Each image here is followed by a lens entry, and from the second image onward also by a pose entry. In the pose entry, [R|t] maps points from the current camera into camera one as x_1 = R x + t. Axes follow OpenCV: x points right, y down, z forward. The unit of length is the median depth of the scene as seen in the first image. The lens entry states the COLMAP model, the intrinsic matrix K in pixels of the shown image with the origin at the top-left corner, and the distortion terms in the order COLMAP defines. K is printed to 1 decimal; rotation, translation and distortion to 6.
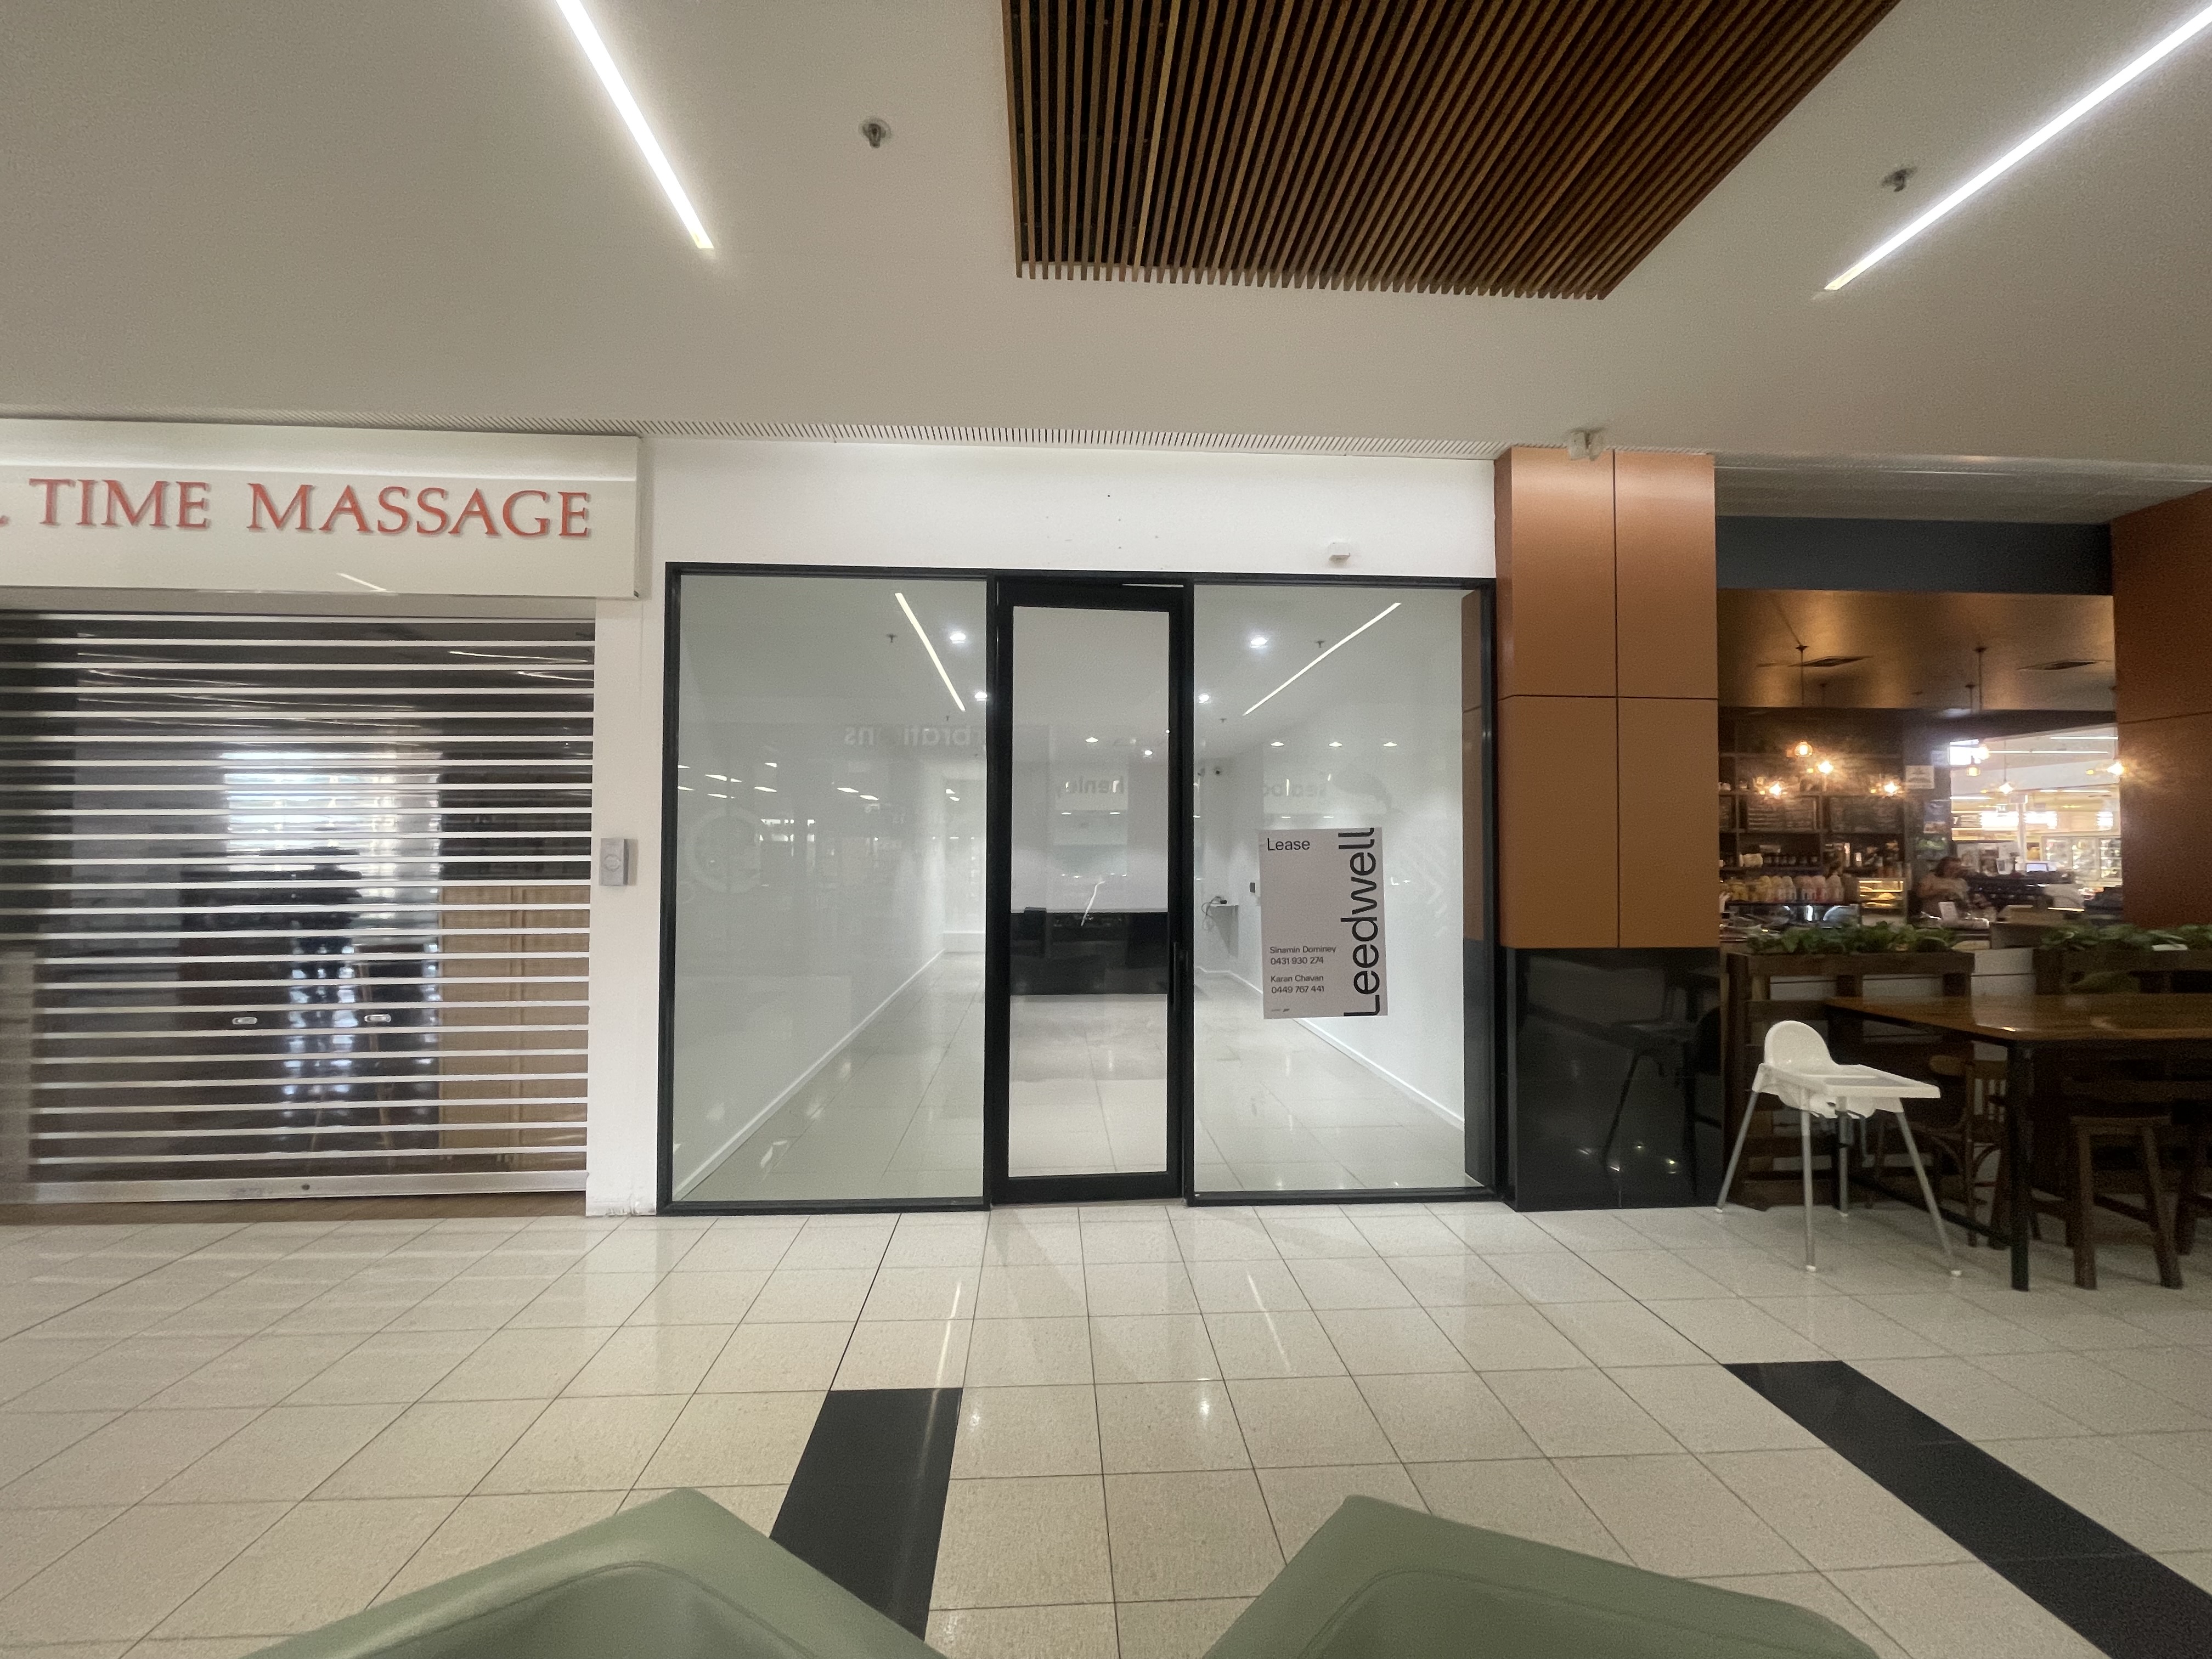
lens RADIAL K [[876.4, 0, 1106.0], [0, 876.4, 829.5], [0, 0, 1]] dist [-0.000208, -0.000064]
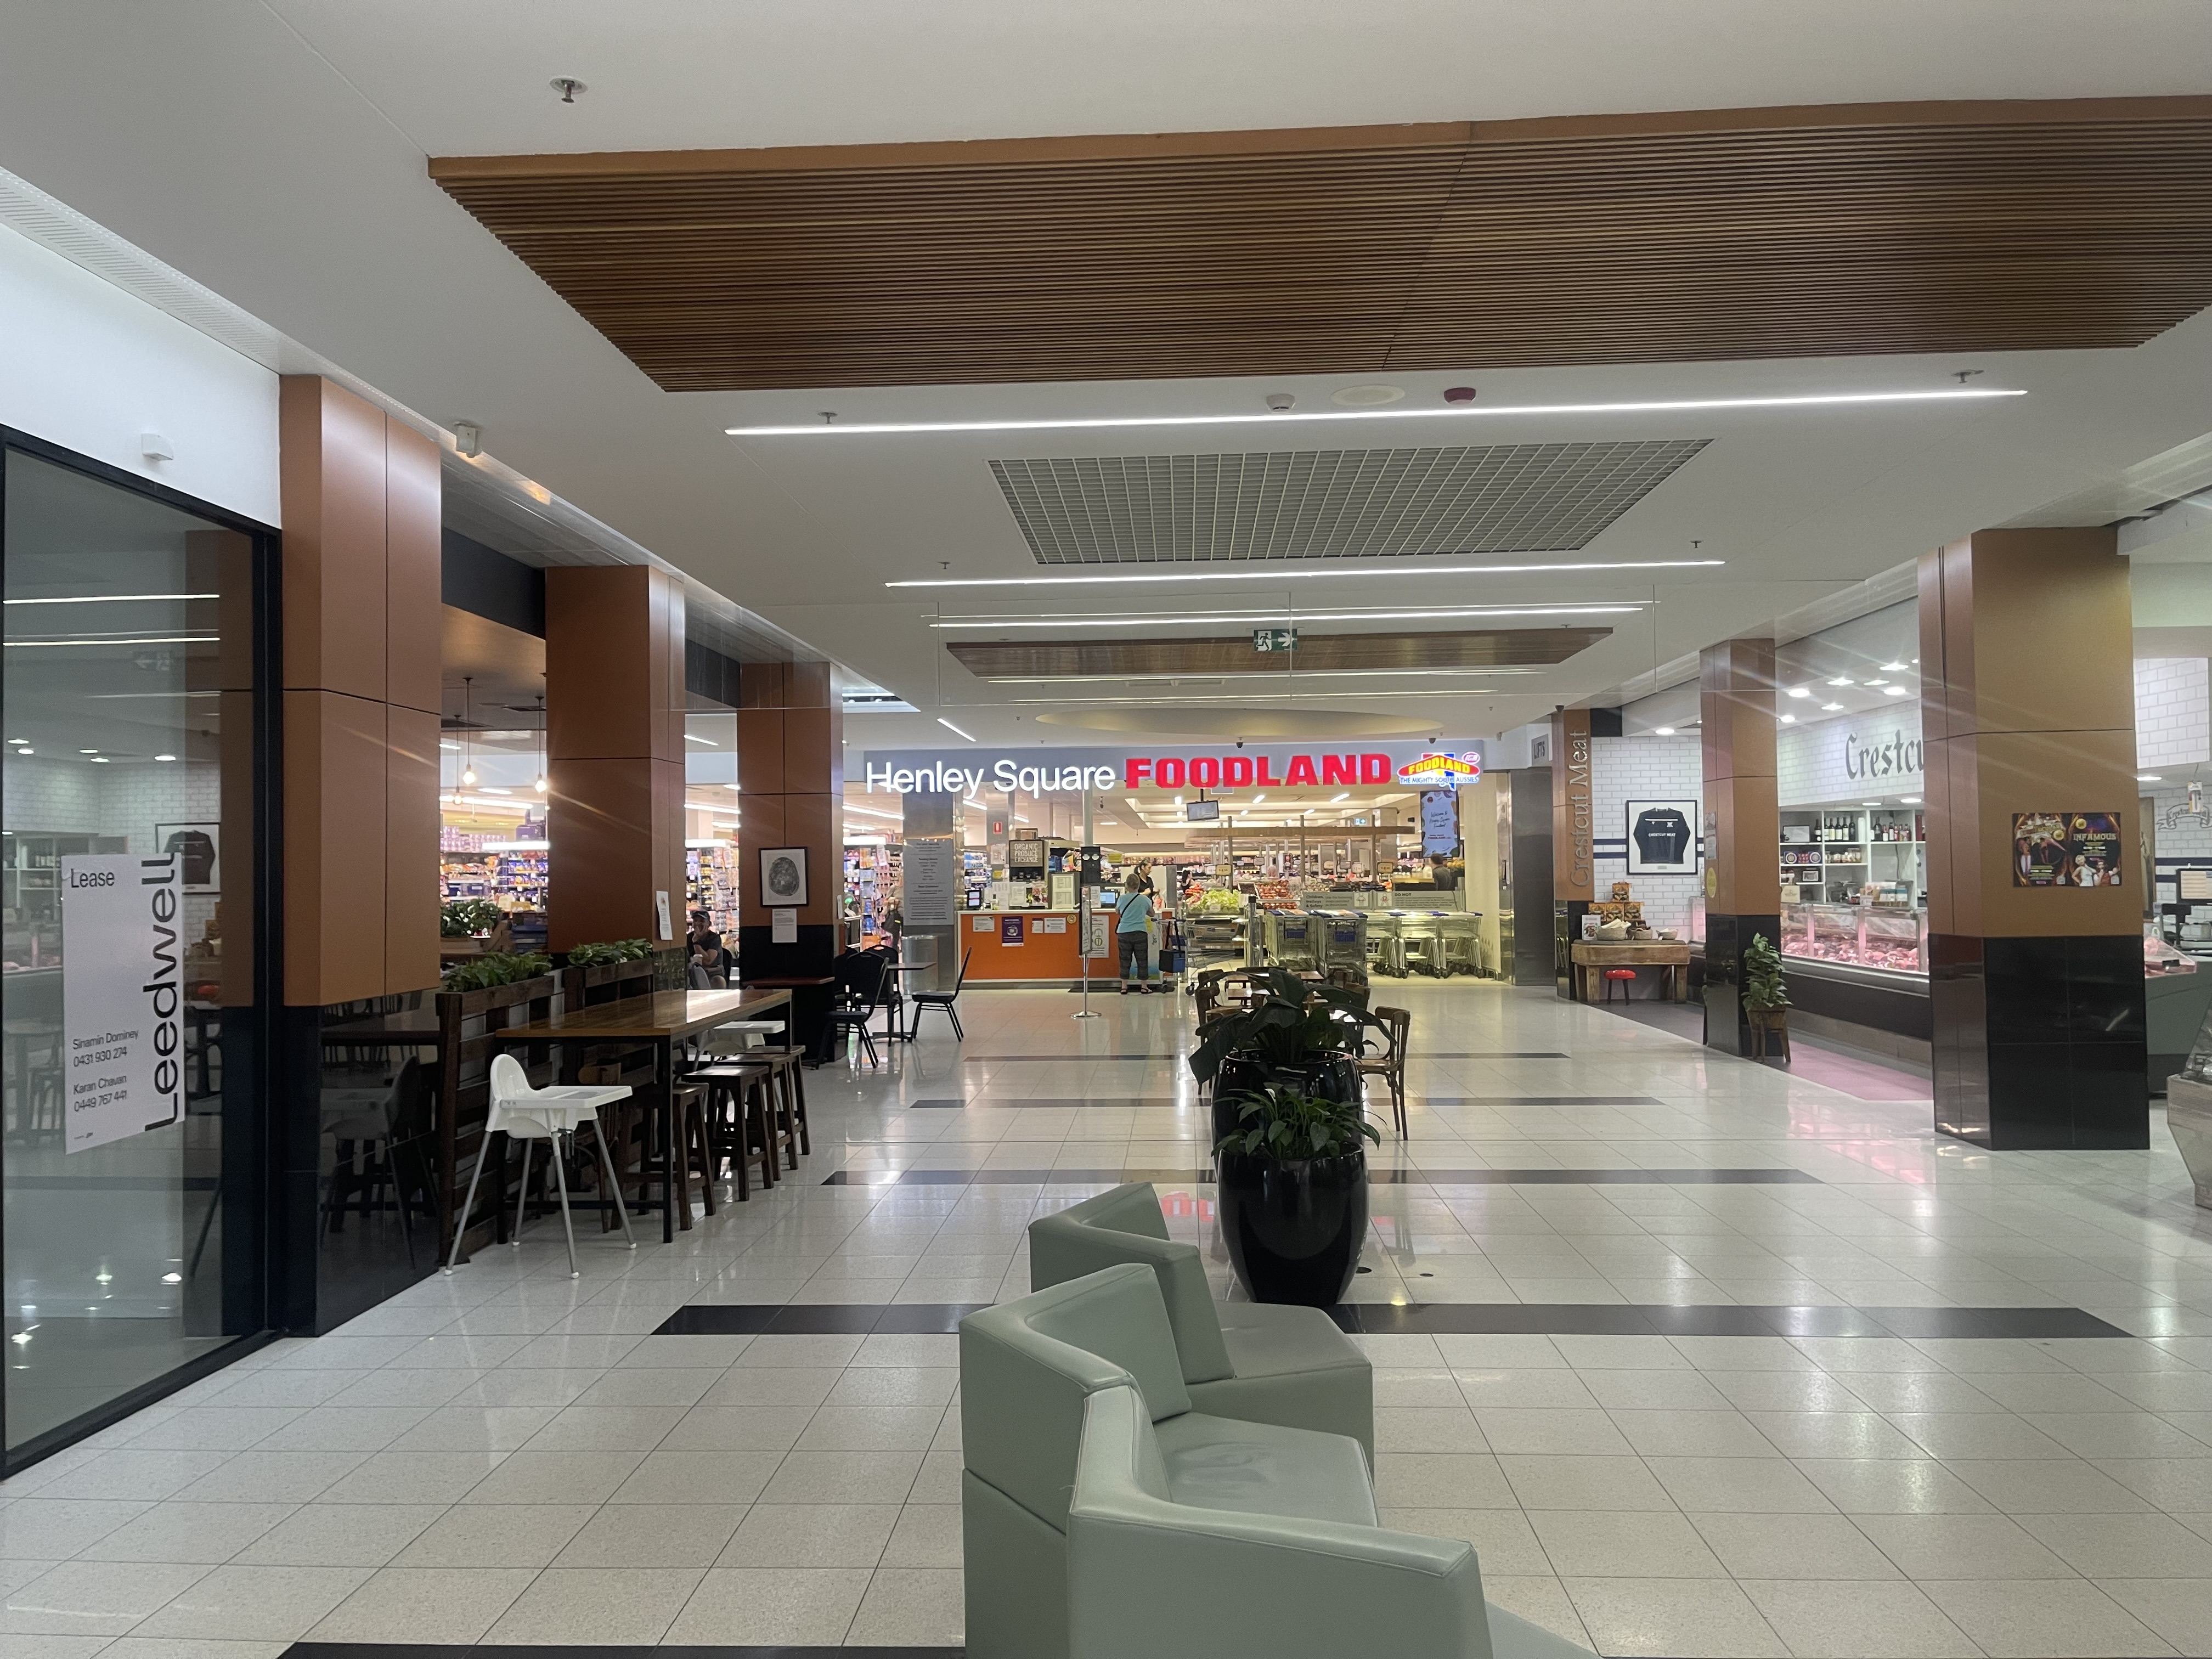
lens RADIAL K [[1661.4, 0, 1106.0], [0, 1661.4, 829.5], [0, 0, 1]] dist [0.011184, 0.005948]
pose [[0.109181, 0.022911, 0.993758, -0.937422], [-0.013614, 0.999675, -0.021552, -0.002559], [-0.993929, -0.011176, 0.109458, 0.121260]]
